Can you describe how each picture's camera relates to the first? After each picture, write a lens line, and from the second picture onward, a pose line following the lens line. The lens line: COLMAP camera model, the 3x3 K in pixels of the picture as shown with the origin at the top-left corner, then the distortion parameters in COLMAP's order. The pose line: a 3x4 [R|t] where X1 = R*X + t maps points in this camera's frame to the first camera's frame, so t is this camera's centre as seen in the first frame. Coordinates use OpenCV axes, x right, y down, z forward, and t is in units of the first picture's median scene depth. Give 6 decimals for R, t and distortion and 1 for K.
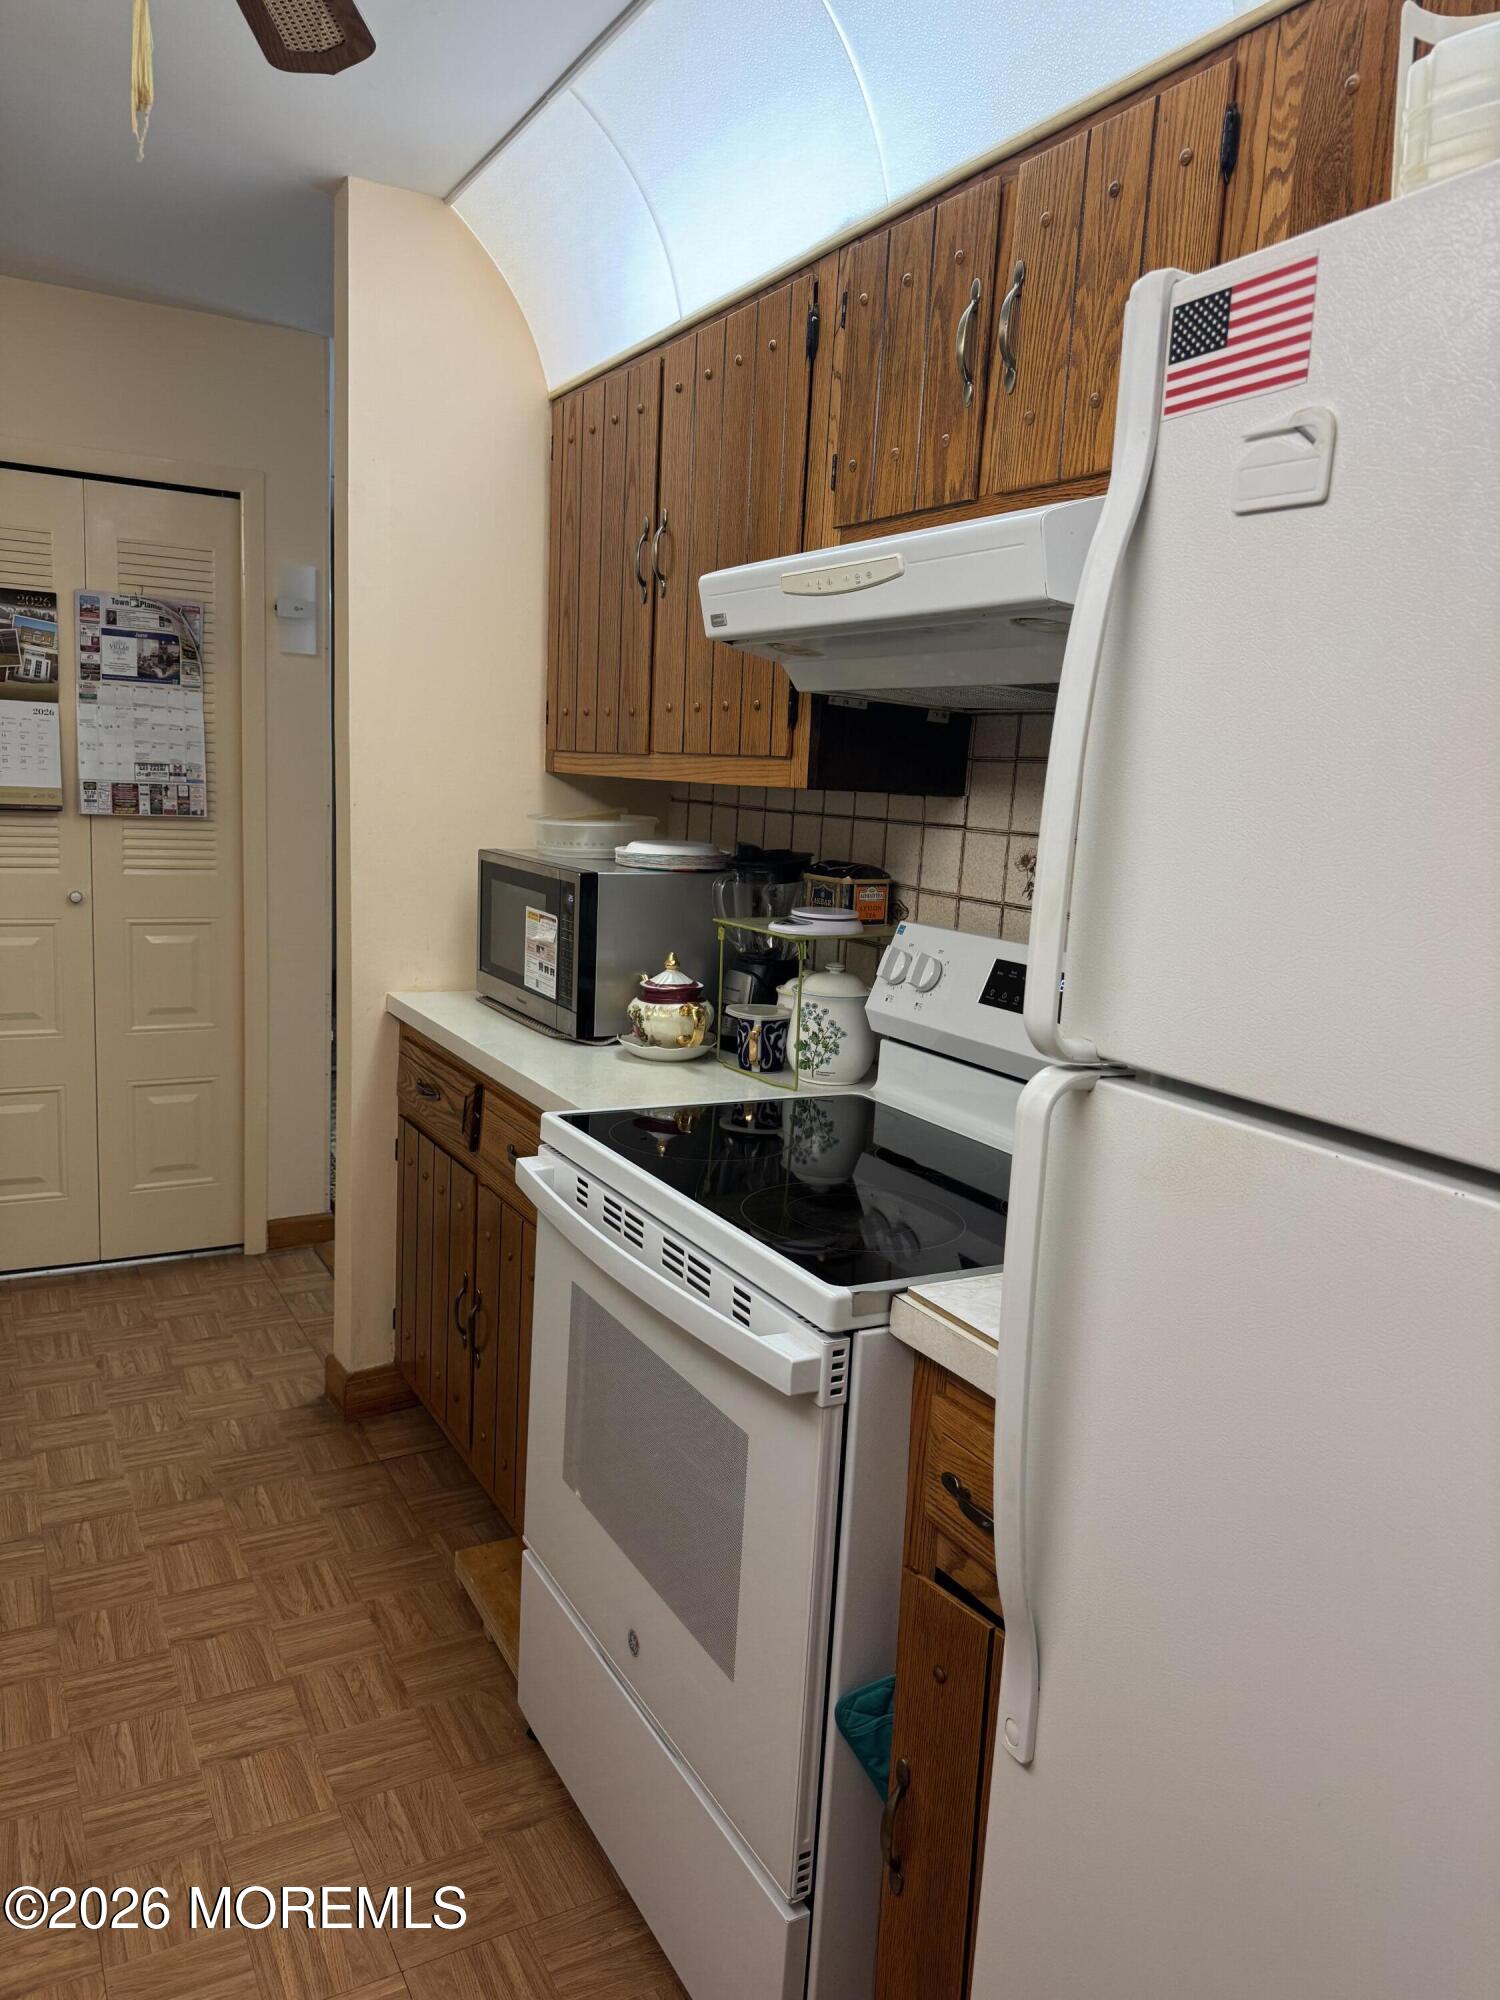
lens RADIAL K [[1399.1, 0, 750.0], [0, 1399.1, 1000.0], [0, 0, 1]] dist [0.111060, -0.211567]
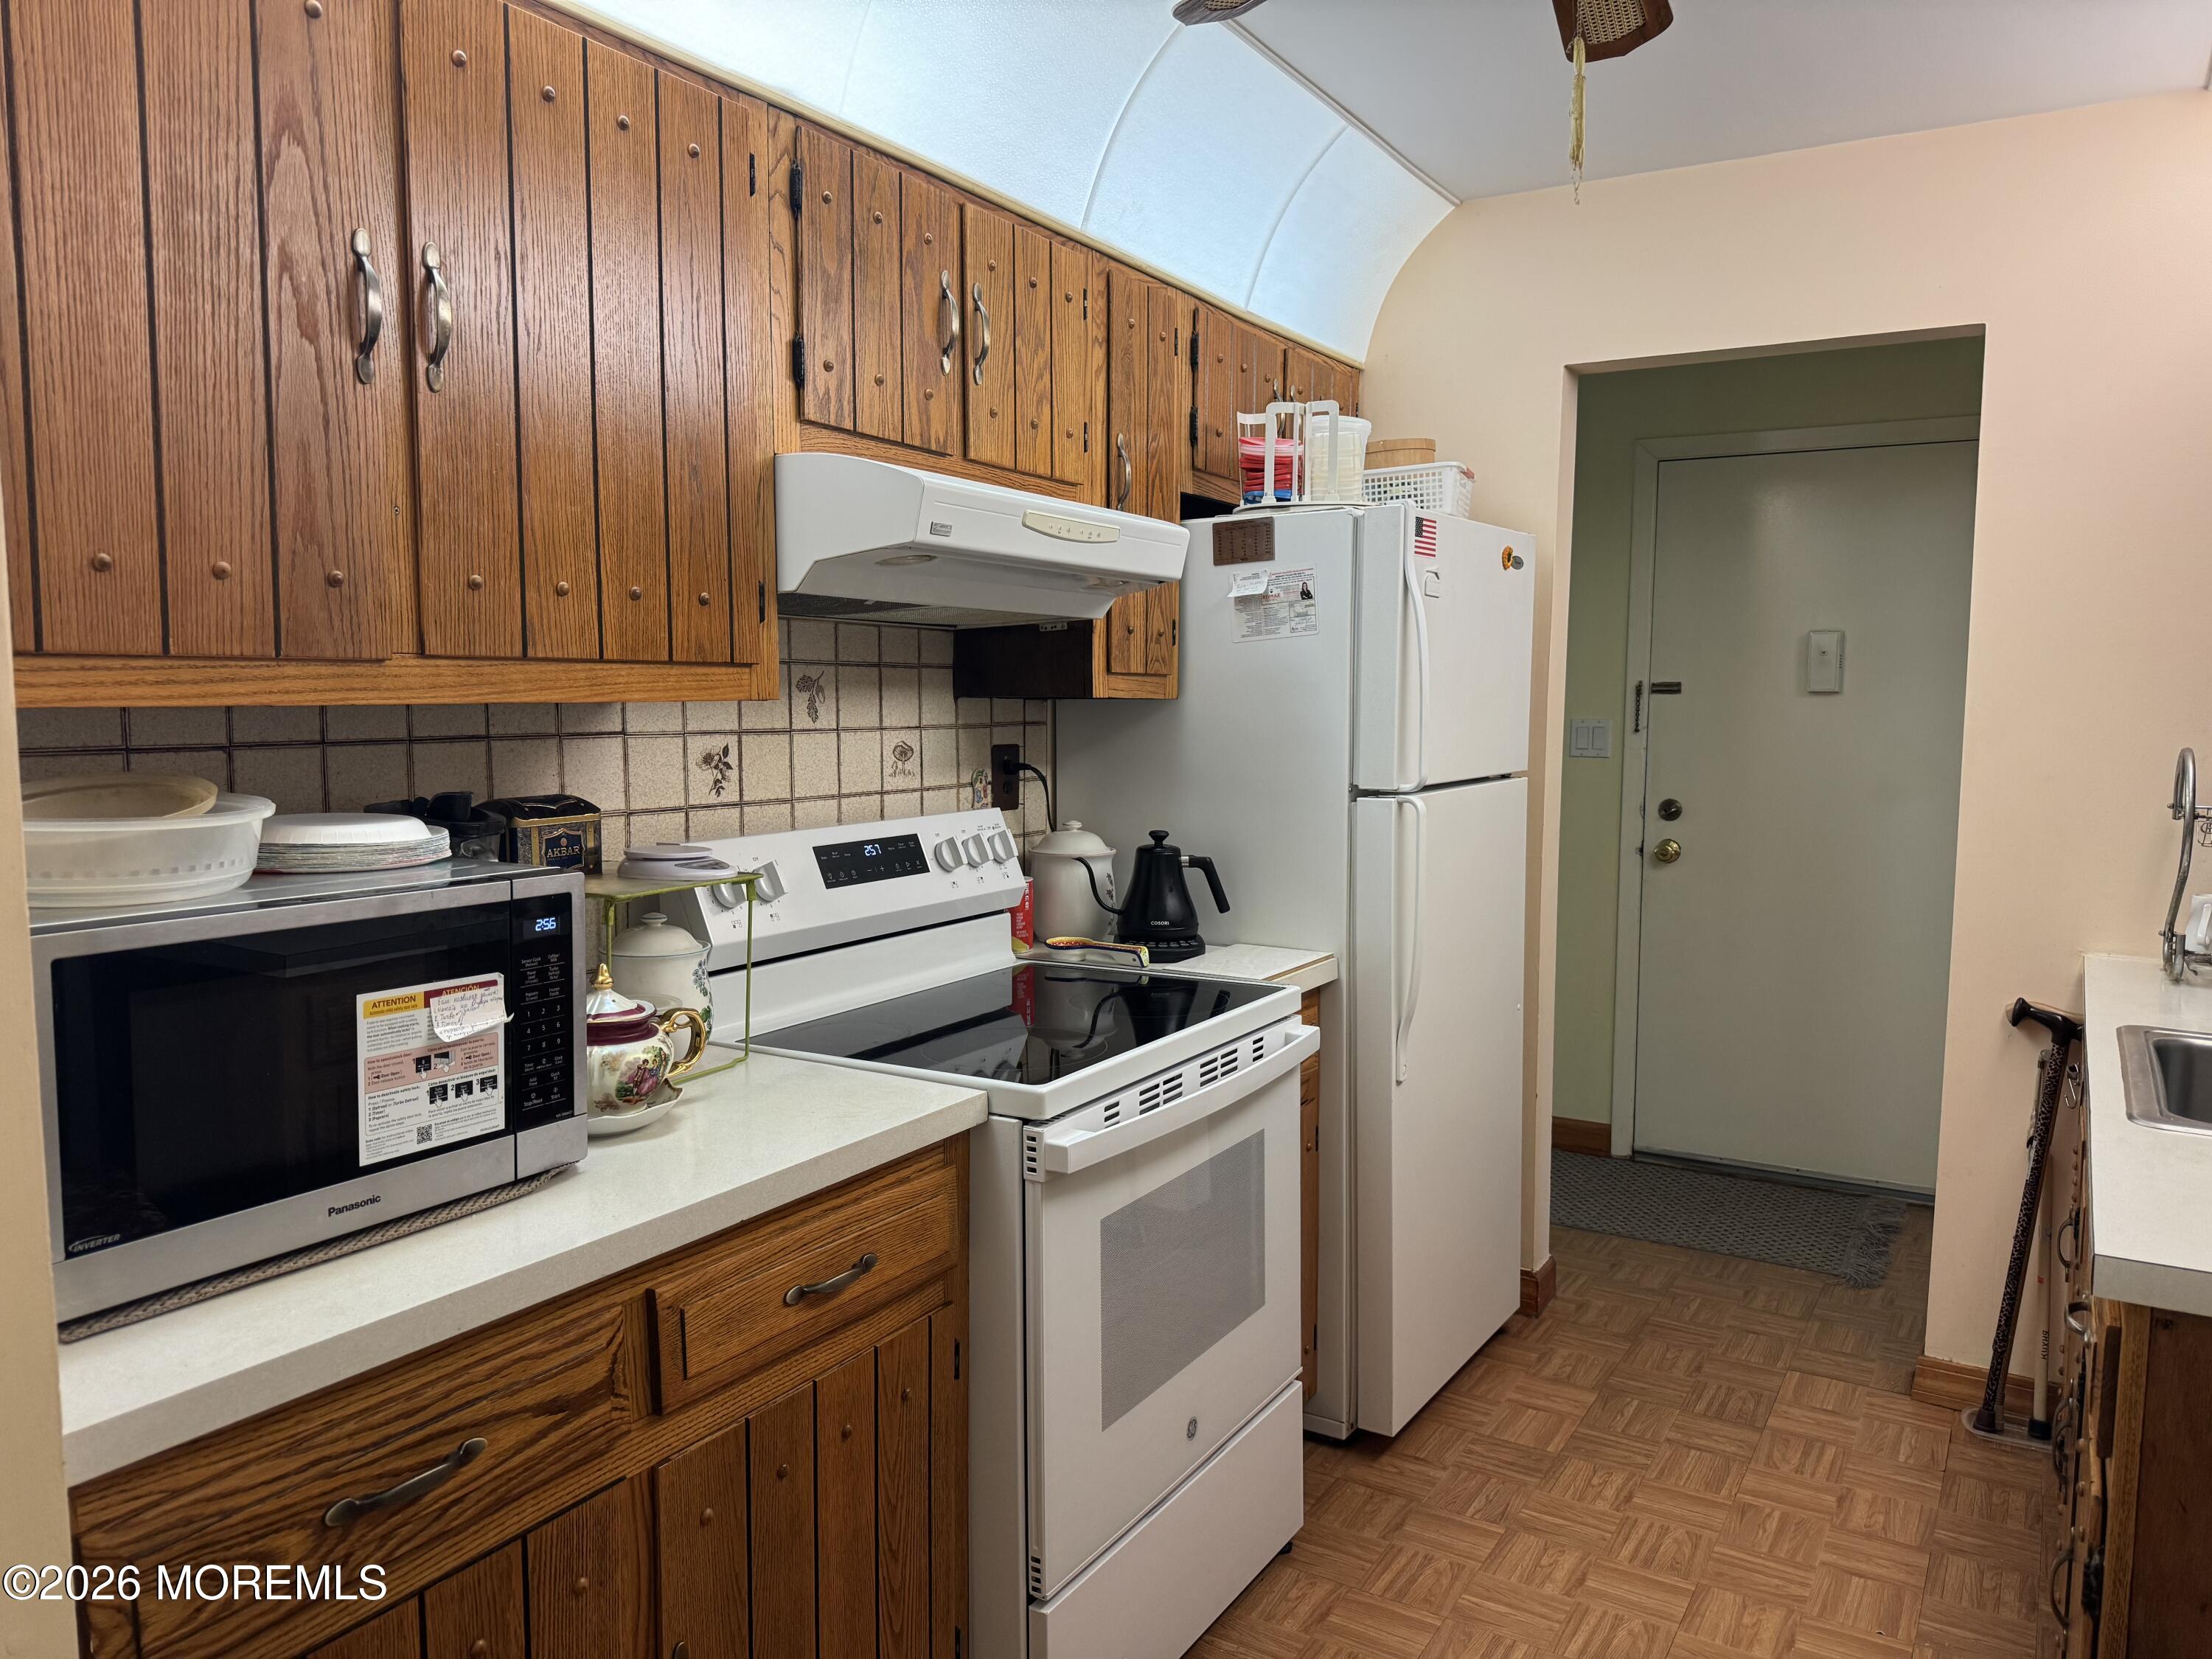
lens RADIAL K [[1547.4, 0, 1106.0], [0, 1547.4, 829.5], [0, 0, 1]] dist [0.111060, -0.211567]
pose [[-0.492868, -0.134439, 0.859655, -0.857056], [0.109116, 0.970642, 0.214355, -0.245390], [-0.863235, 0.199451, -0.463729, 1.227801]]
